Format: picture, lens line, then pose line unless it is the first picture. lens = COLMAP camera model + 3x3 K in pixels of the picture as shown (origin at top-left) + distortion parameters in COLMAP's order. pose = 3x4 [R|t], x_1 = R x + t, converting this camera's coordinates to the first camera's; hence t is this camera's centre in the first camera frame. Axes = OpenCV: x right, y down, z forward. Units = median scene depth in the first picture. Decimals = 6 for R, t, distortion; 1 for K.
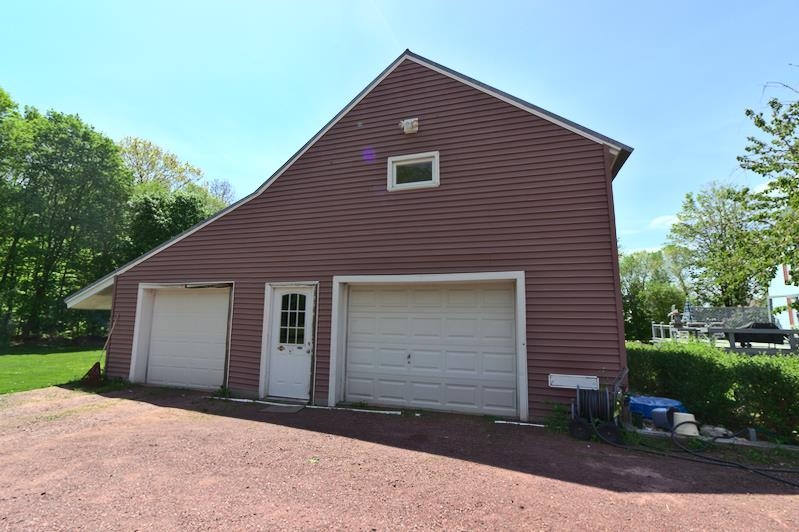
lens RADIAL K [[366.1, 0, 380.3], [0, 366.1, 263.3], [0, 0, 1]] dist [-0.000685, -0.009852]
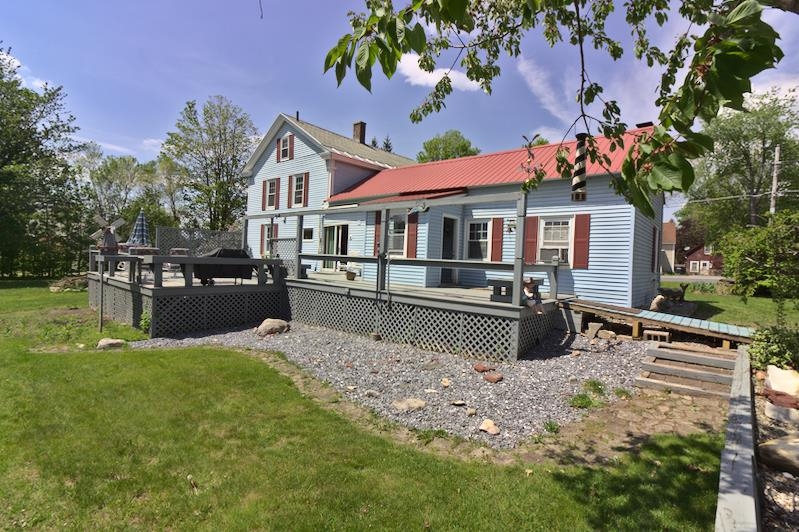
lens RADIAL K [[392.7, 0, 405.0], [0, 392.7, 262.0], [0, 0, 1]] dist [-0.021001, 0.017757]
pose [[0.364816, -0.009539, 0.931031, 0.466891], [-0.162675, 0.983914, 0.073823, 0.077039], [-0.916759, -0.178387, 0.357396, 0.410398]]
